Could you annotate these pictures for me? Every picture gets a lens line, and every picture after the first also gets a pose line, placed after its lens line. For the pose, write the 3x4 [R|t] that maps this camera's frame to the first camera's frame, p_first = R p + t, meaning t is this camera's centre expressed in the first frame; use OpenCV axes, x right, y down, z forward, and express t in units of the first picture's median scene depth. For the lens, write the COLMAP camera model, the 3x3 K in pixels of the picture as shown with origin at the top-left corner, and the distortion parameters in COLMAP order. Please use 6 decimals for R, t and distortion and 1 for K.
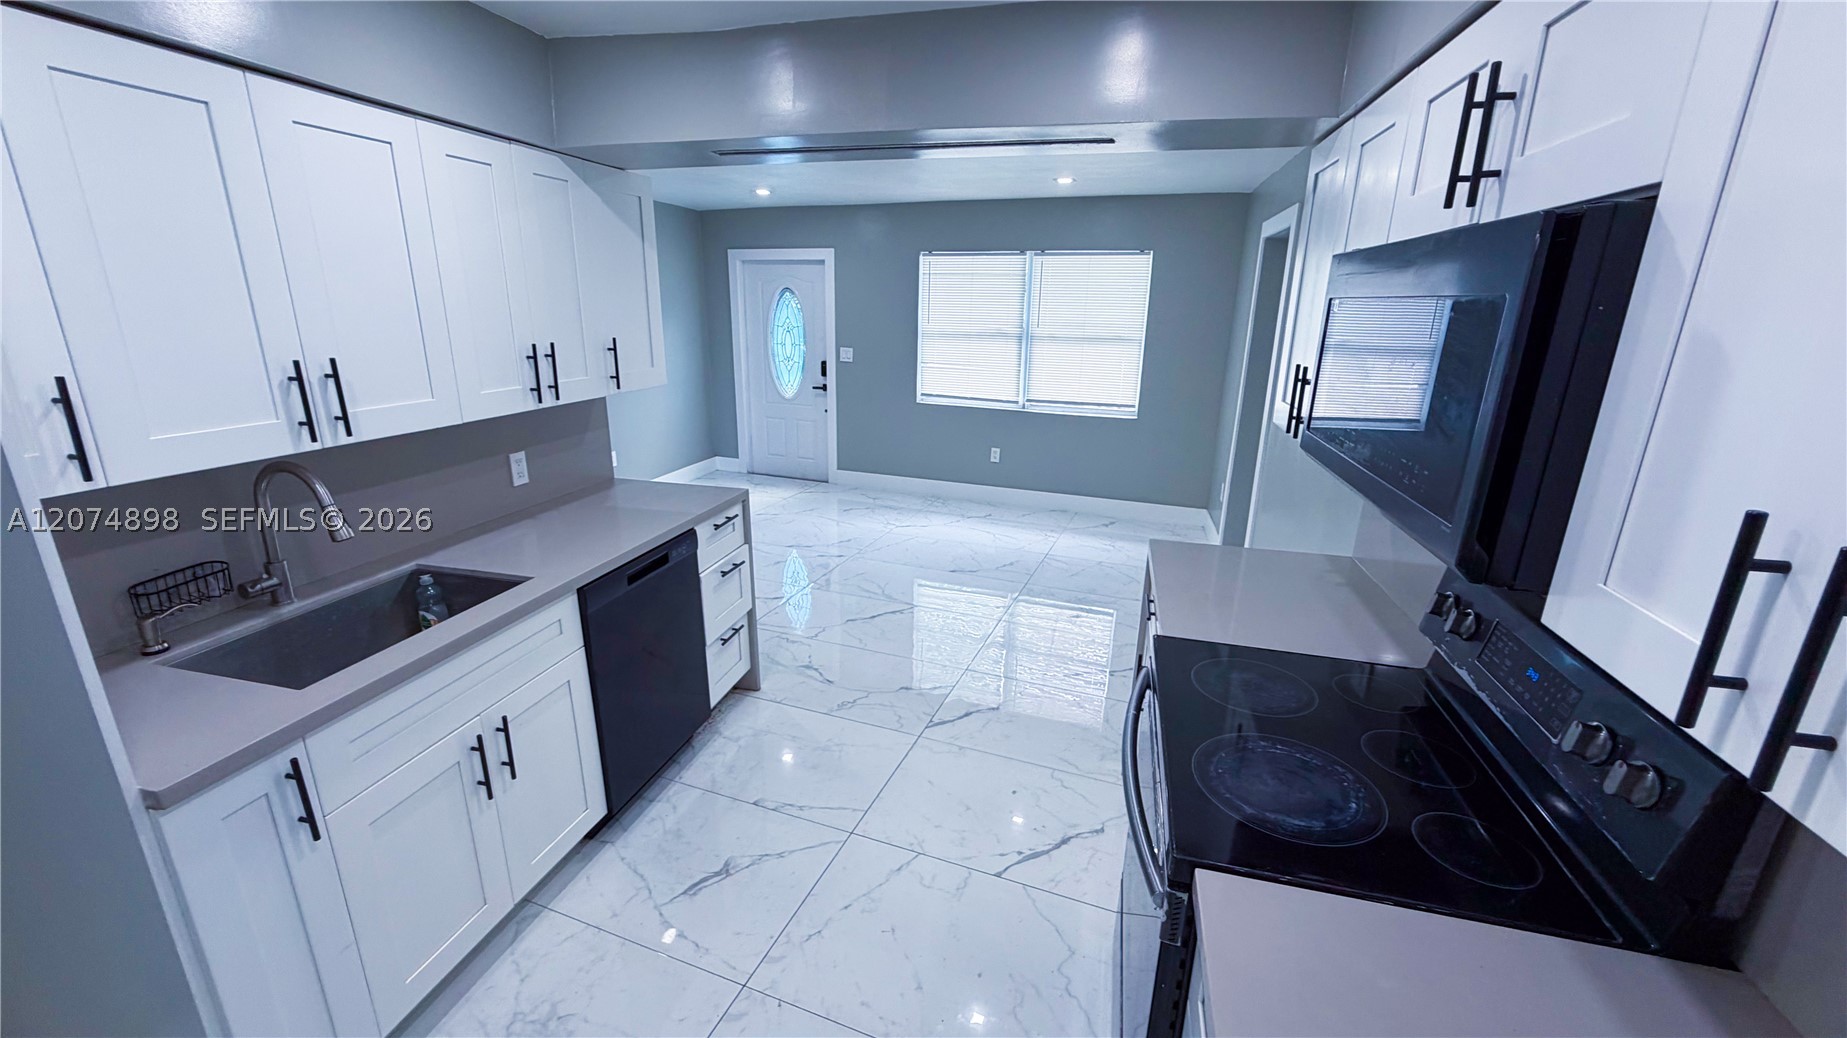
lens RADIAL K [[733.3, 0, 923.5], [0, 733.3, 519.0], [0, 0, 1]] dist [0.000056, 0.000023]
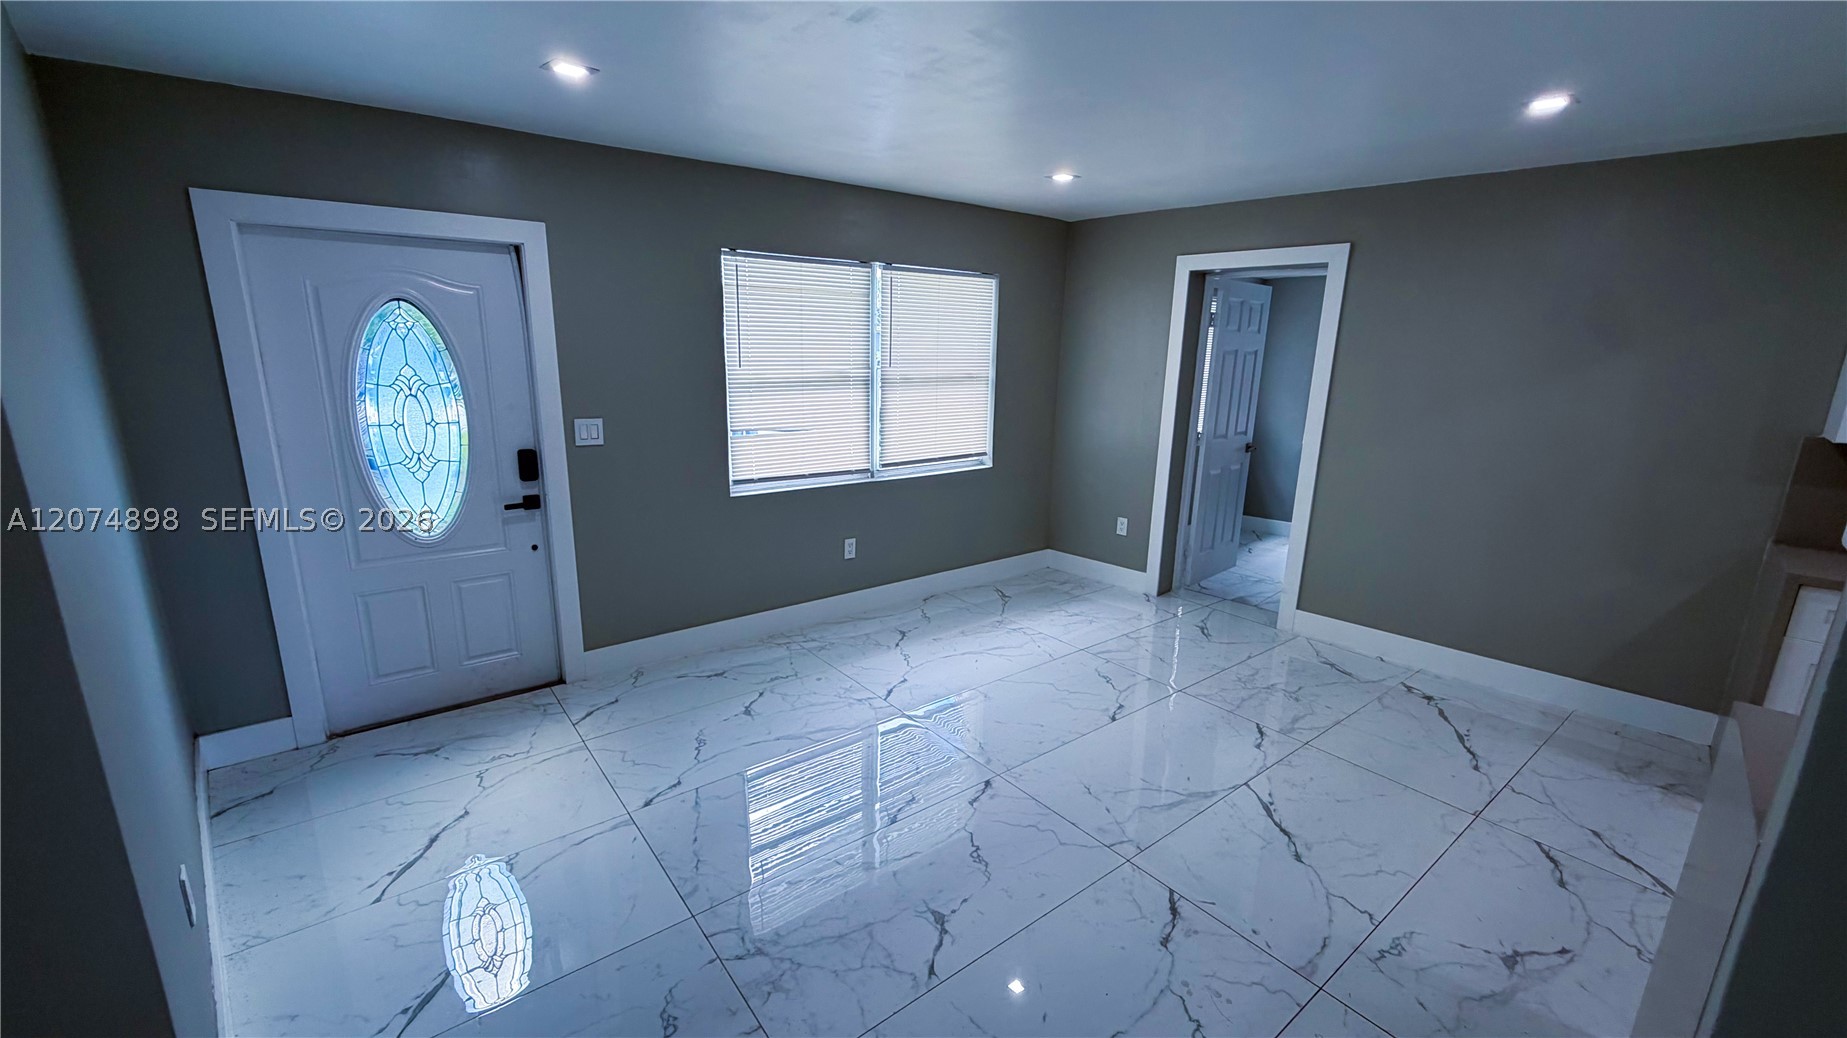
lens RADIAL K [[733.3, 0, 923.5], [0, 733.3, 519.0], [0, 0, 1]] dist [0.000056, 0.000023]
pose [[0.518205, -0.209748, 0.829138, -0.456796], [0.233569, 0.967315, 0.098724, -0.172760], [-0.822745, 0.142501, 0.550258, 0.568660]]
